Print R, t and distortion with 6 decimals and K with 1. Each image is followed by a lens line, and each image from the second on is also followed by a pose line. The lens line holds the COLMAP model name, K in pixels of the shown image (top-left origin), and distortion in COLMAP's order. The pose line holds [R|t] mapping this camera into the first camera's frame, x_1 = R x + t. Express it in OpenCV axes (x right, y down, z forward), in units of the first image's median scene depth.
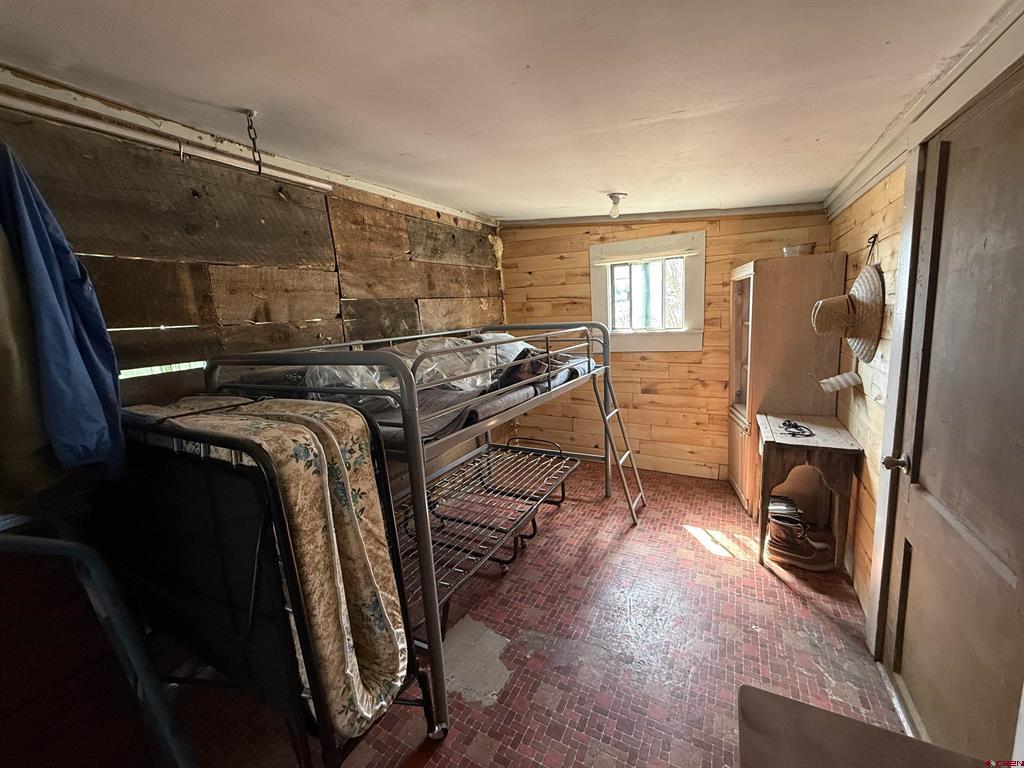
lens RADIAL K [[408.4, 0, 511.5], [0, 408.4, 384.5], [0, 0, 1]] dist [0.000259, 0.000103]
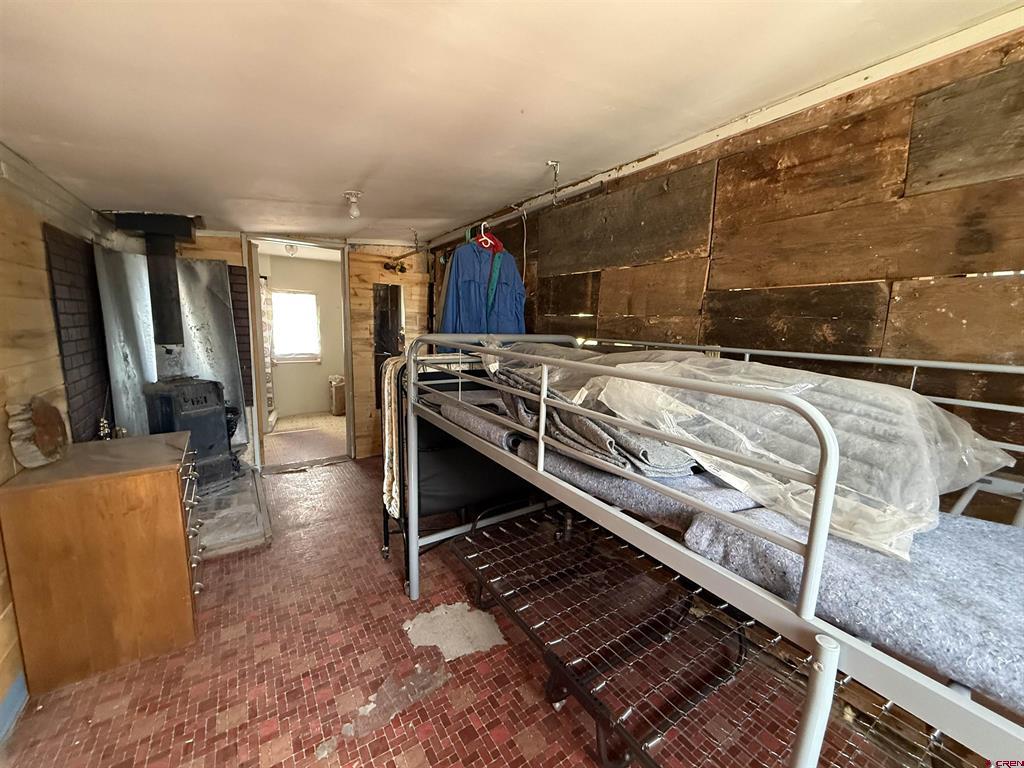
lens RADIAL K [[408.4, 0, 509.7], [0, 408.4, 384.0], [0, 0, 1]] dist [0.000259, 0.000103]
pose [[-0.471025, 0.176074, -0.864369, 0.583310], [-0.152603, 0.948838, 0.276439, -0.239063], [0.868820, 0.262115, -0.420057, 1.263750]]
